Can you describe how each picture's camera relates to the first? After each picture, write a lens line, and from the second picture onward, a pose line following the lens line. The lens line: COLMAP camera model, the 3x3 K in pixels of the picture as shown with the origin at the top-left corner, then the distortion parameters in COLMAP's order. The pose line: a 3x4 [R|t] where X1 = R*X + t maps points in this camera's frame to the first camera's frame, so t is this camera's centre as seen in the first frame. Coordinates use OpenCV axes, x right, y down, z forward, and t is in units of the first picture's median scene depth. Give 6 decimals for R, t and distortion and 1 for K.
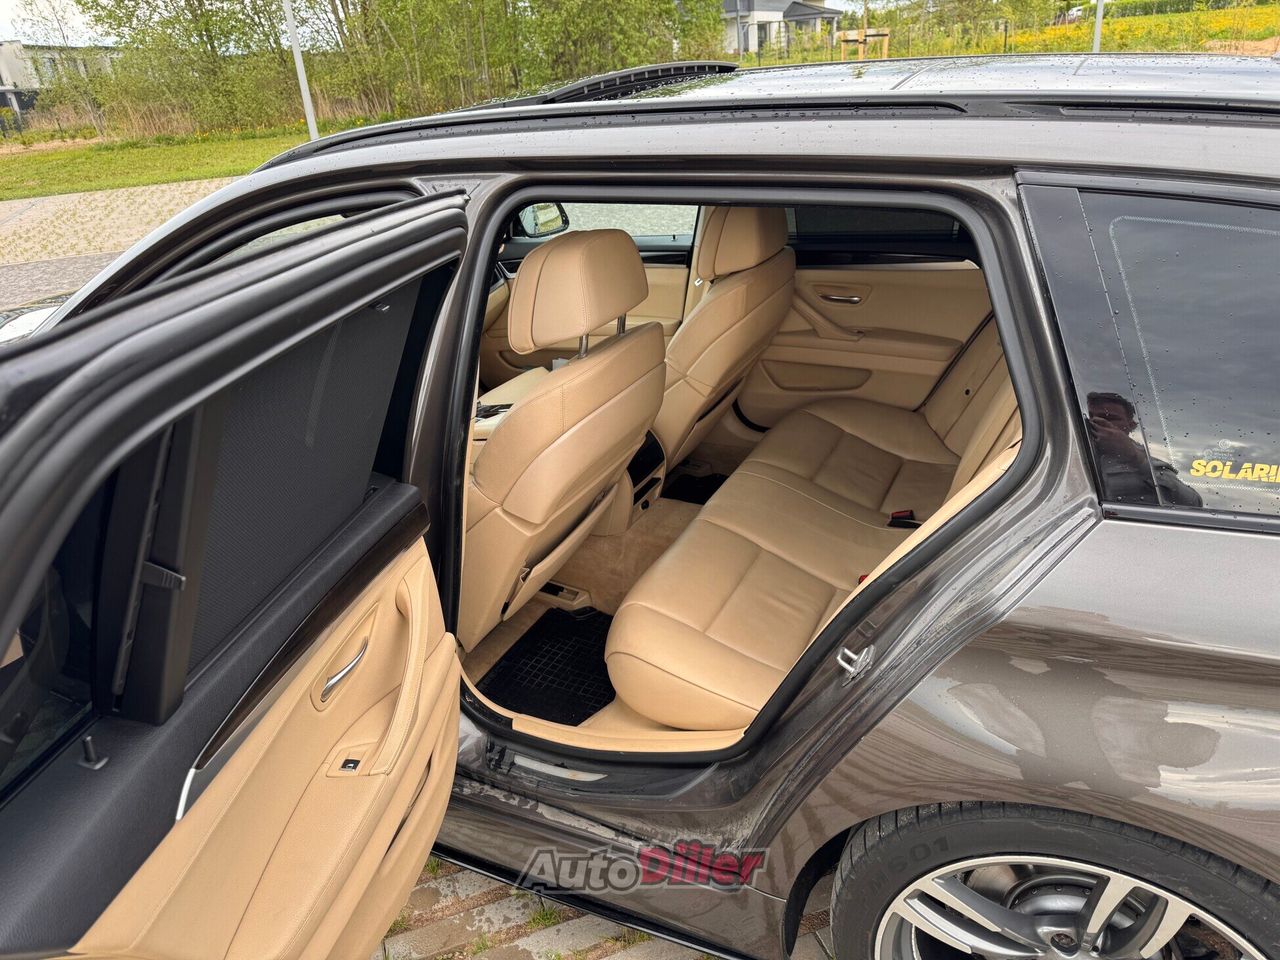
lens RADIAL K [[954.7, 0, 633.5], [0, 954.7, 510.5], [0, 0, 1]] dist [-0.002946, -0.004074]
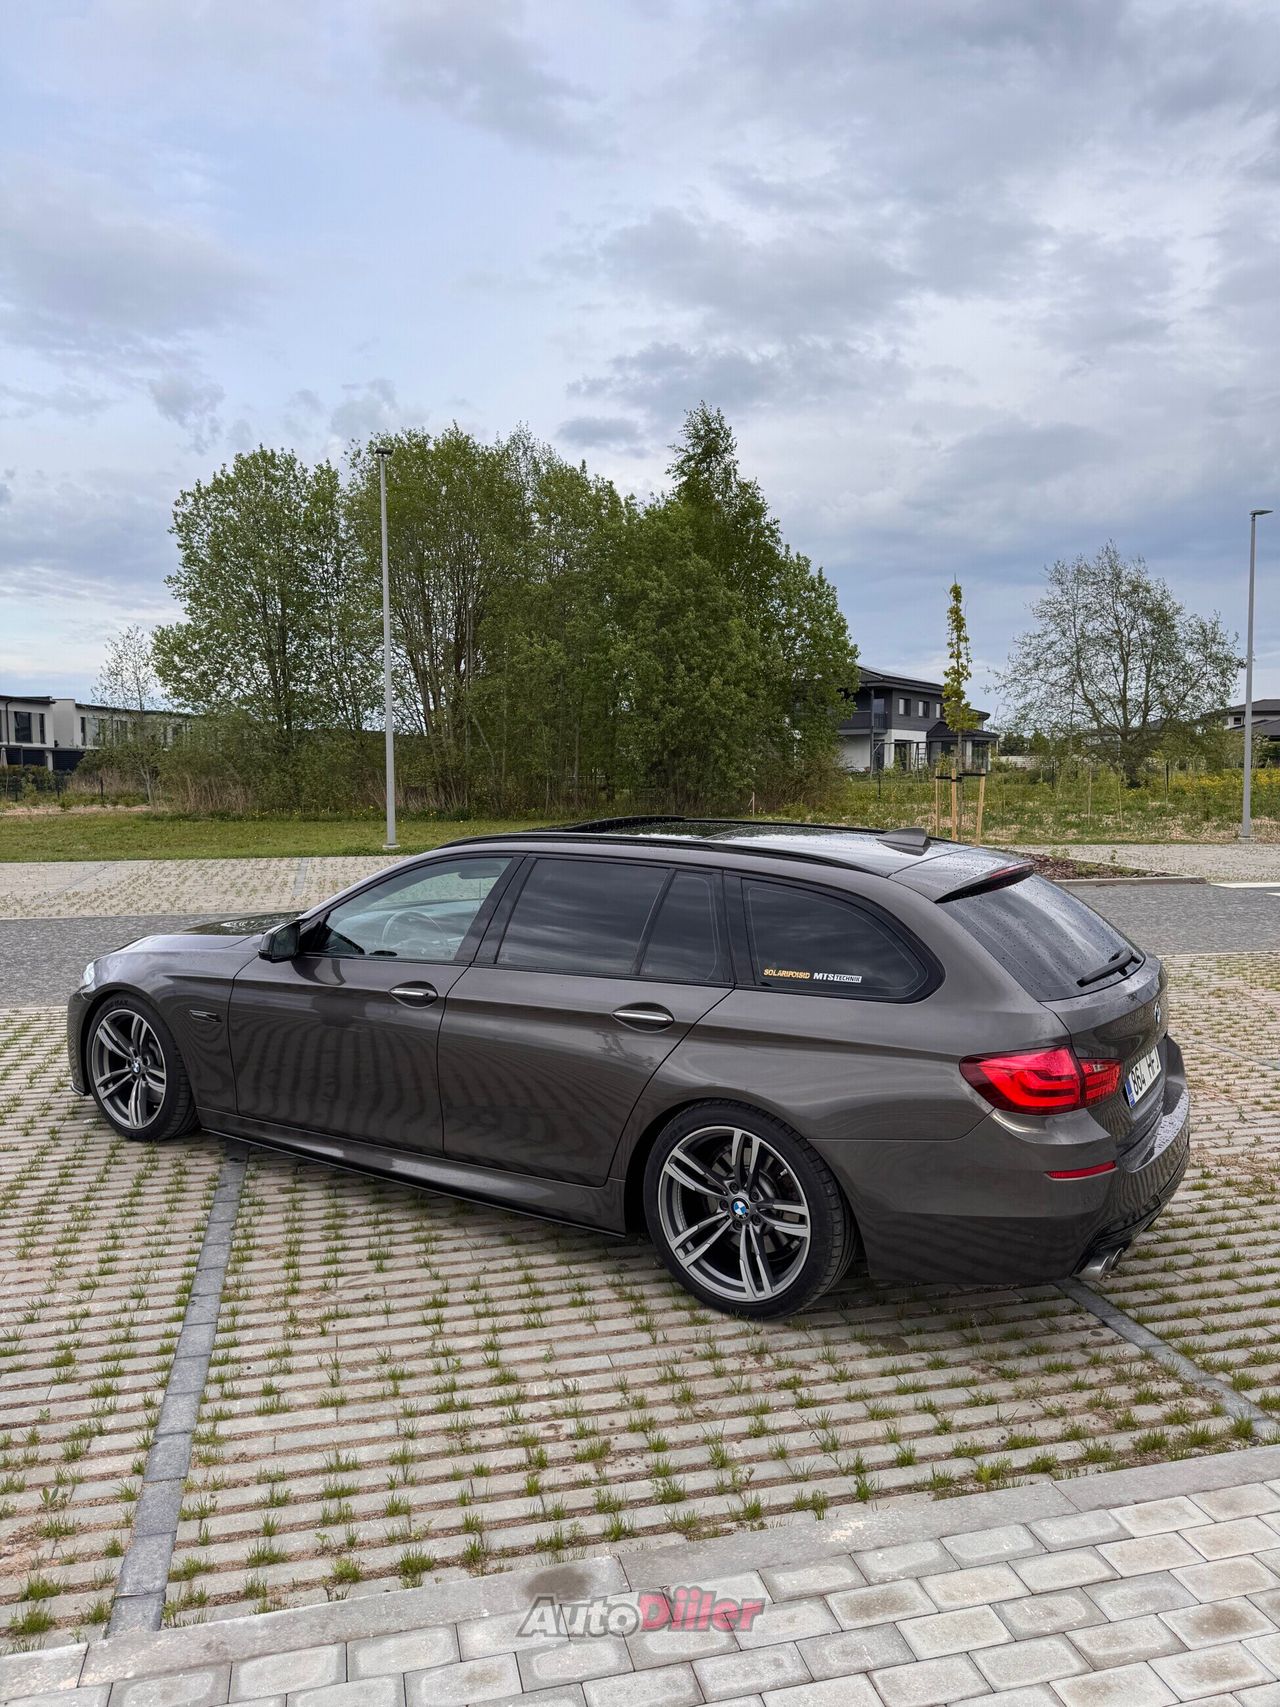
lens RADIAL K [[1273.2, 0, 640.0], [0, 1273.2, 853.5], [0, 0, 1]] dist [-0.002946, -0.004074]
pose [[0.992977, 0.077430, -0.089446, 0.020211], [-0.104477, 0.928648, -0.355946, 0.038109], [0.055503, 0.362791, 0.930216, -0.100124]]
